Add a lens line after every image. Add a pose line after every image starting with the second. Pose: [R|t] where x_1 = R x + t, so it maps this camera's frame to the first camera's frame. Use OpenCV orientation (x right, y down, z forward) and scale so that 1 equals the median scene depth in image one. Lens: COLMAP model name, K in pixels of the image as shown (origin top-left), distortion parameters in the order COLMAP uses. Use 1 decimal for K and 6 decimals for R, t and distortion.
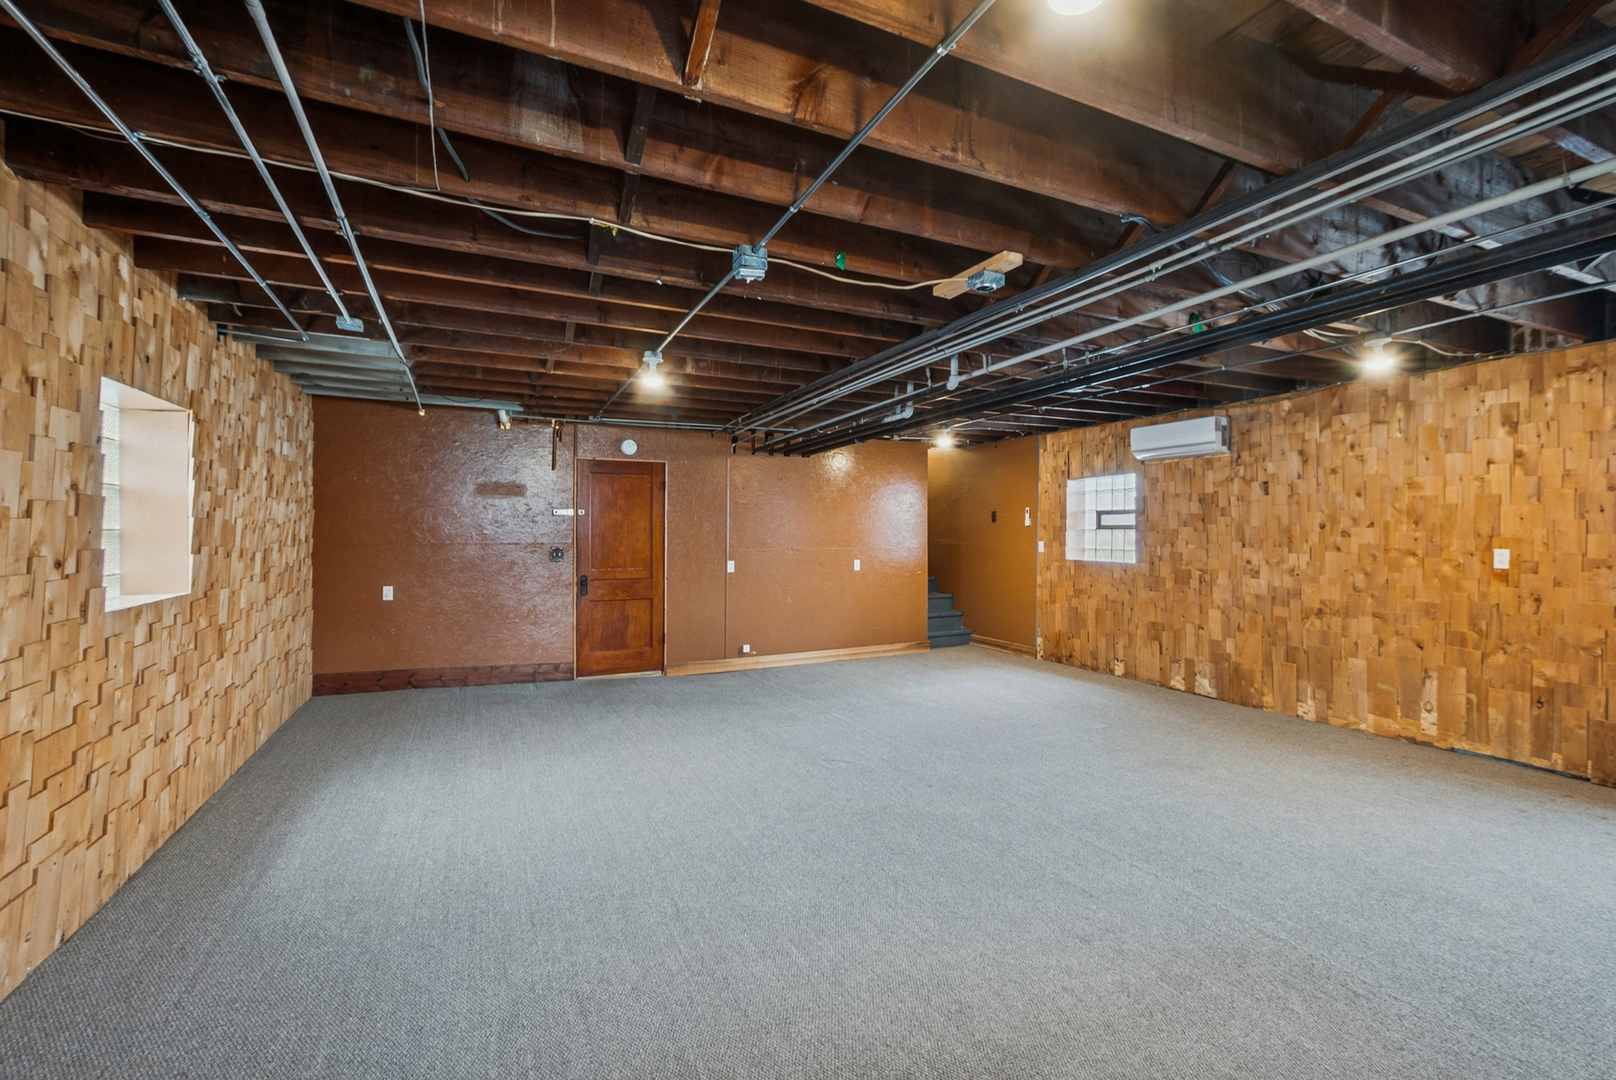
lens RADIAL K [[702.6, 0, 808.7], [0, 702.6, 538.7], [0, 0, 1]] dist [-0.002540, -0.000285]
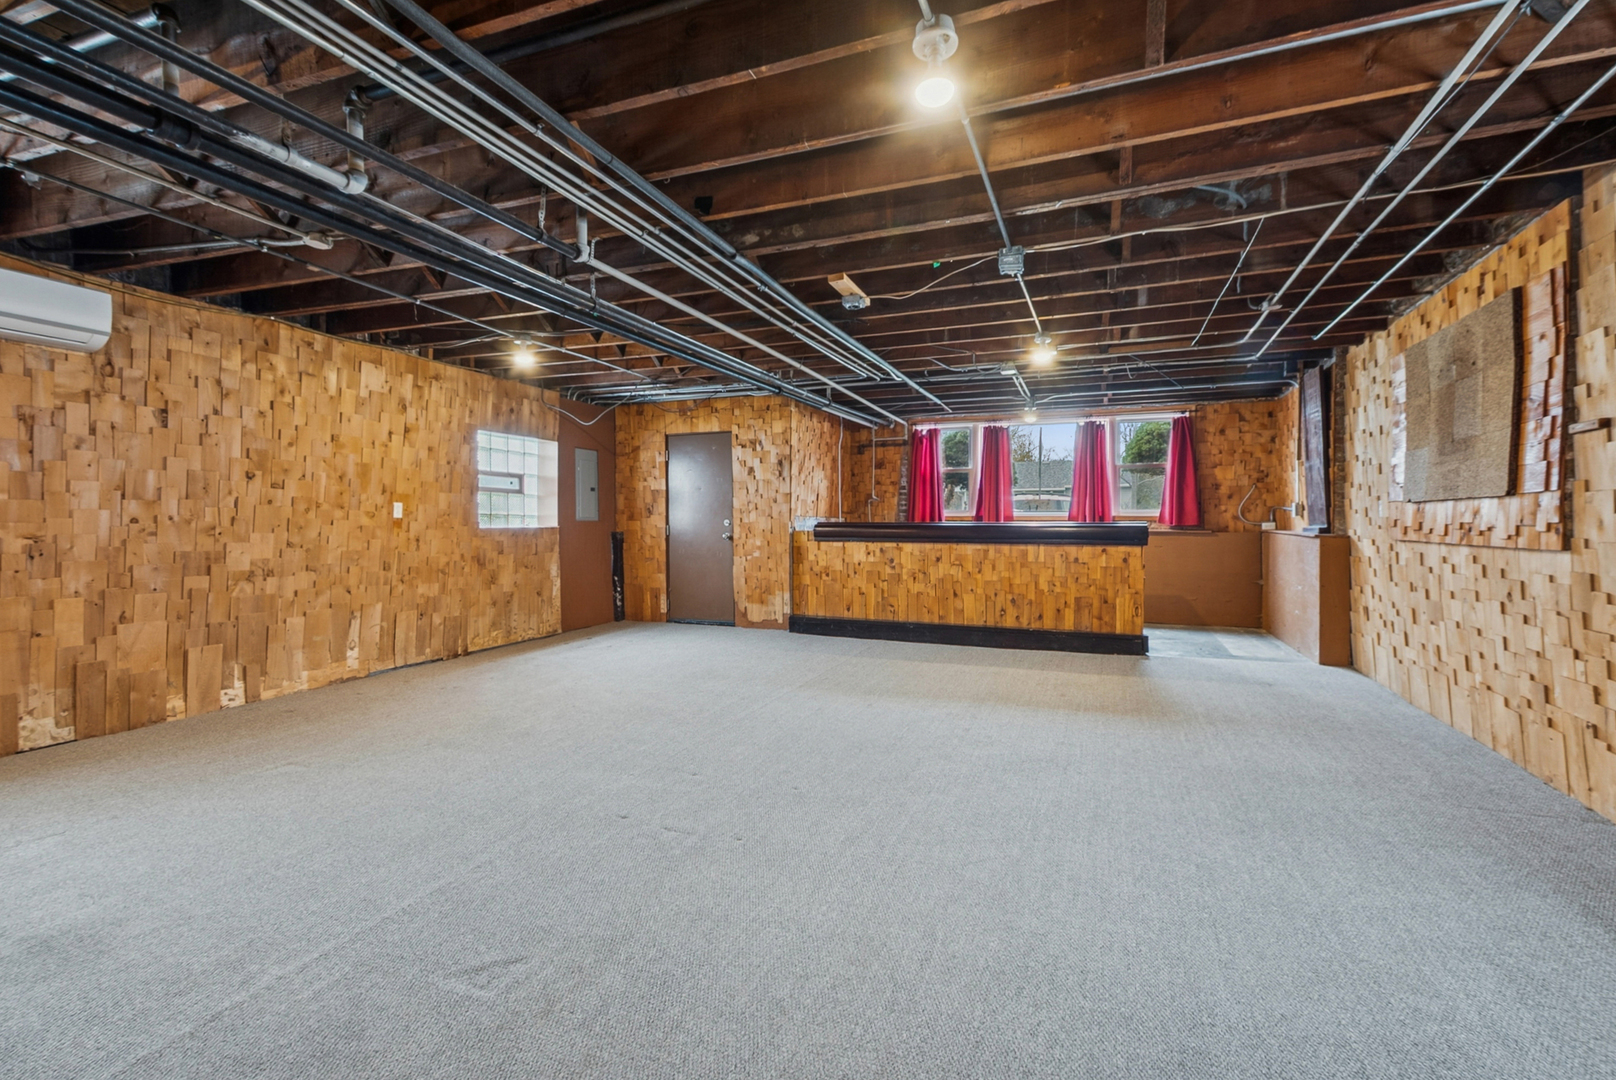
lens RADIAL K [[702.6, 0, 810.5], [0, 702.6, 525.4], [0, 0, 1]] dist [-0.002540, -0.000285]
pose [[-0.684275, -0.018001, 0.729002, -0.383544], [-0.008051, 0.999821, 0.017131, 0.024074], [-0.729180, 0.005853, -0.684297, 1.131557]]
